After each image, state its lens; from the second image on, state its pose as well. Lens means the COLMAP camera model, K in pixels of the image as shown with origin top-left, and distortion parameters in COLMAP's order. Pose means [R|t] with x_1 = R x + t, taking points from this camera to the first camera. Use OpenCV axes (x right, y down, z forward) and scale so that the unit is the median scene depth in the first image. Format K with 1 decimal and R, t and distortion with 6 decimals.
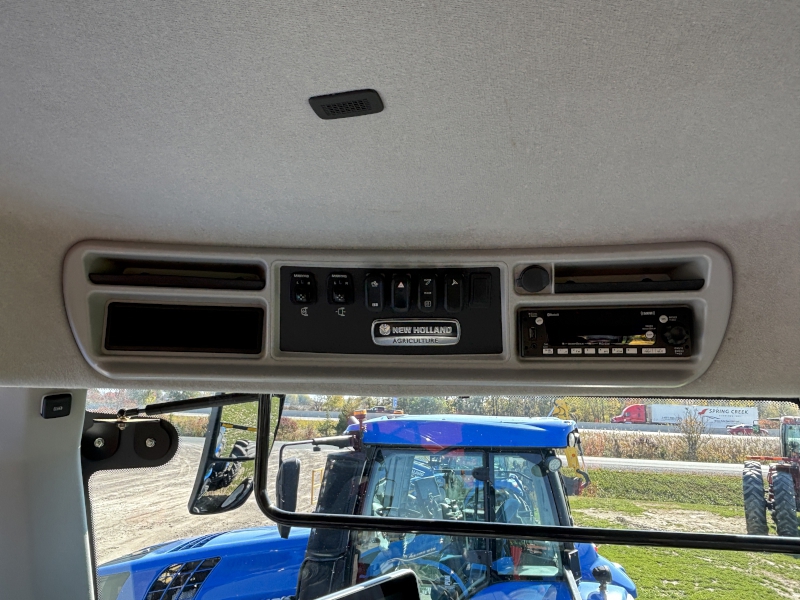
lens RADIAL K [[565.7, 0, 393.3], [0, 565.7, 299.9], [0, 0, 1]] dist [0.020008, -0.033881]
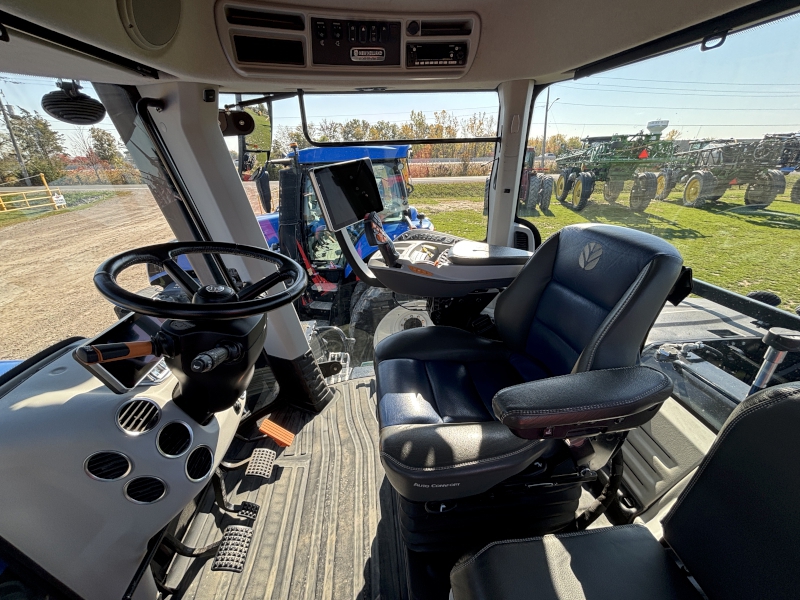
lens RADIAL K [[322.0, 0, 401.3], [0, 322.0, 301.2], [0, 0, 1]] dist [-0.001056, 0.000179]
pose [[0.956093, -0.164277, 0.242691, -0.067634], [-0.004760, 0.819306, 0.573337, 0.026304], [-0.293024, -0.549319, 0.782551, -0.152223]]
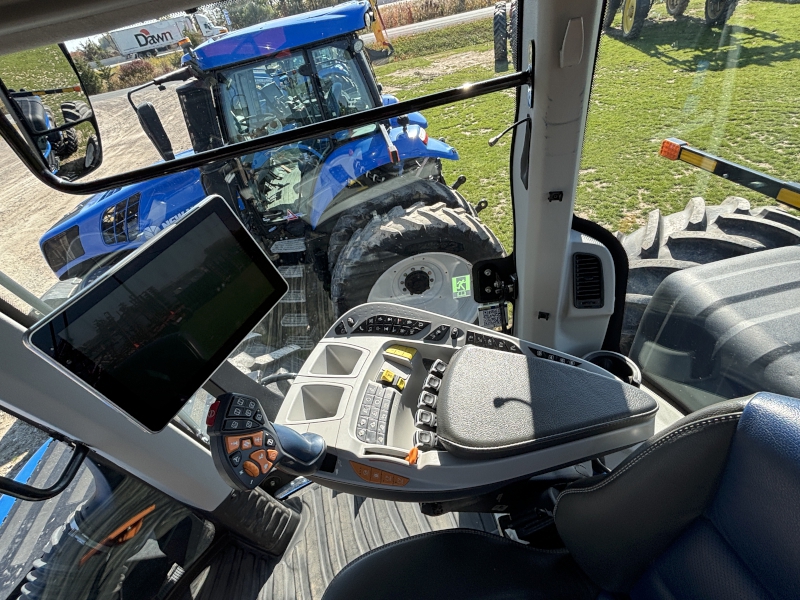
lens RADIAL K [[389.8, 0, 400.2], [0, 389.8, 292.0], [0, 0, 1]] dist [-0.005360, 0.002215]
pose [[0.918340, -0.366212, 0.150134, 0.038349], [0.136668, 0.649400, 0.748065, 0.010182], [-0.371447, -0.666460, 0.646420, 0.037631]]
